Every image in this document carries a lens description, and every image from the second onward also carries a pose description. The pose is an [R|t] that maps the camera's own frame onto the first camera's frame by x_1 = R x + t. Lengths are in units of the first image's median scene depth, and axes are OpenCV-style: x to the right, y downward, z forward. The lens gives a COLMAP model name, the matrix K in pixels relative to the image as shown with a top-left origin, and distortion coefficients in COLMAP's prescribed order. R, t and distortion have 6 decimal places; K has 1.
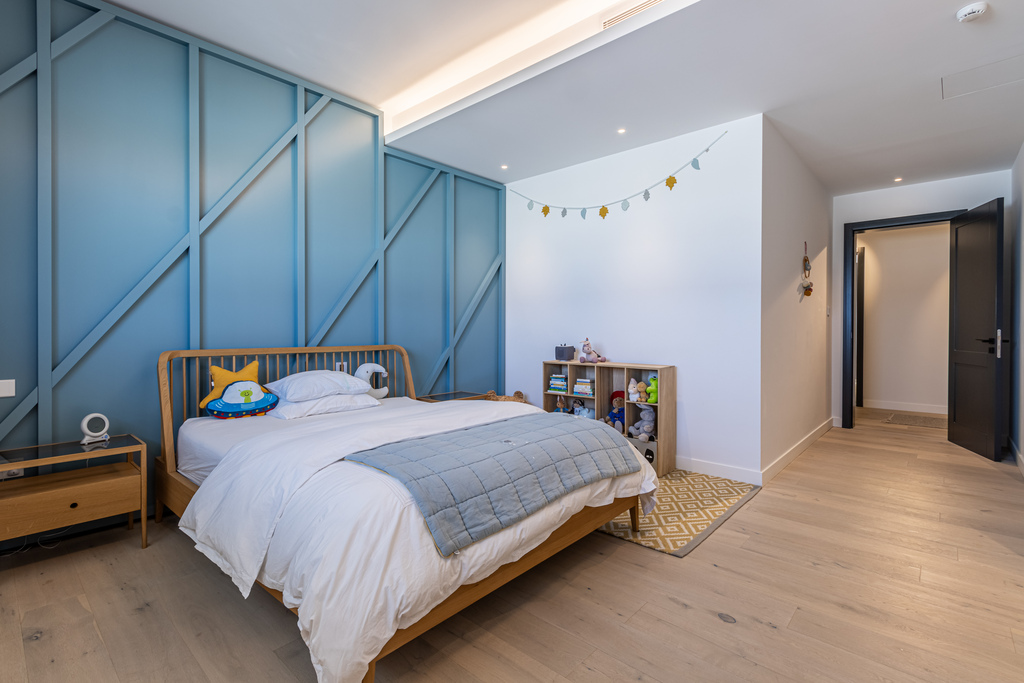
lens RADIAL K [[479.8, 0, 496.8], [0, 479.8, 334.5], [0, 0, 1]] dist [0.002496, 0.000937]
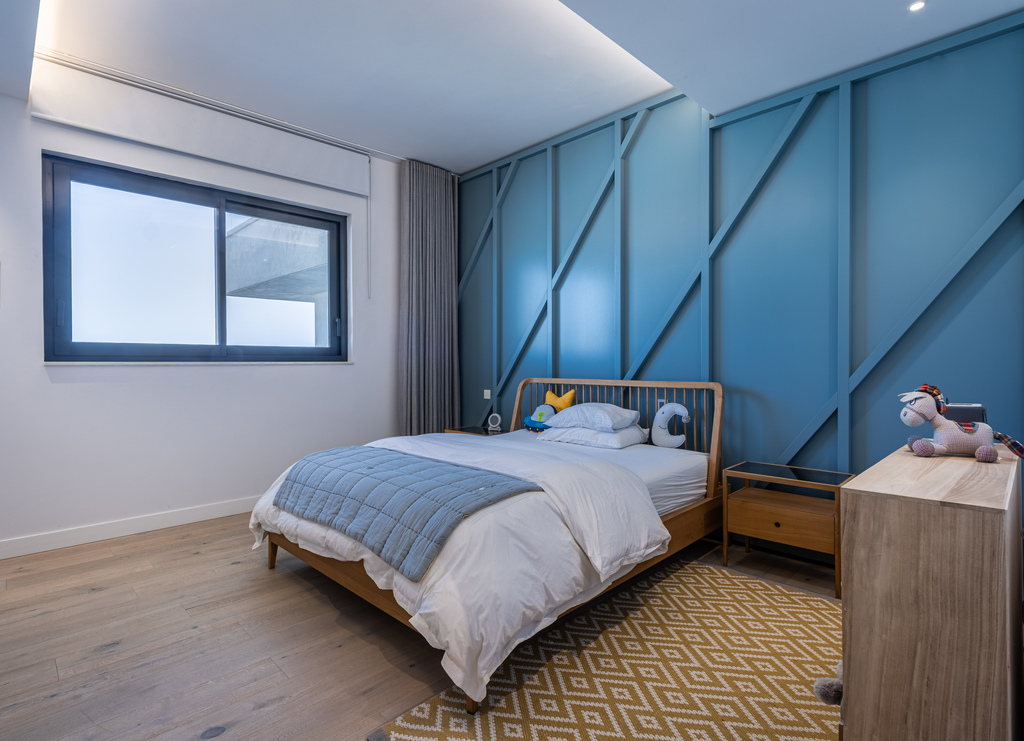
lens RADIAL K [[532.8, 0, 512.0], [0, 532.8, 370.5], [0, 0, 1]] dist [-0.000102, 0.000183]
pose [[-0.060445, 0.012345, -0.998095, 0.761018], [-0.004667, 0.999909, 0.012650, -0.007267], [0.998161, 0.005423, -0.060382, 0.893764]]
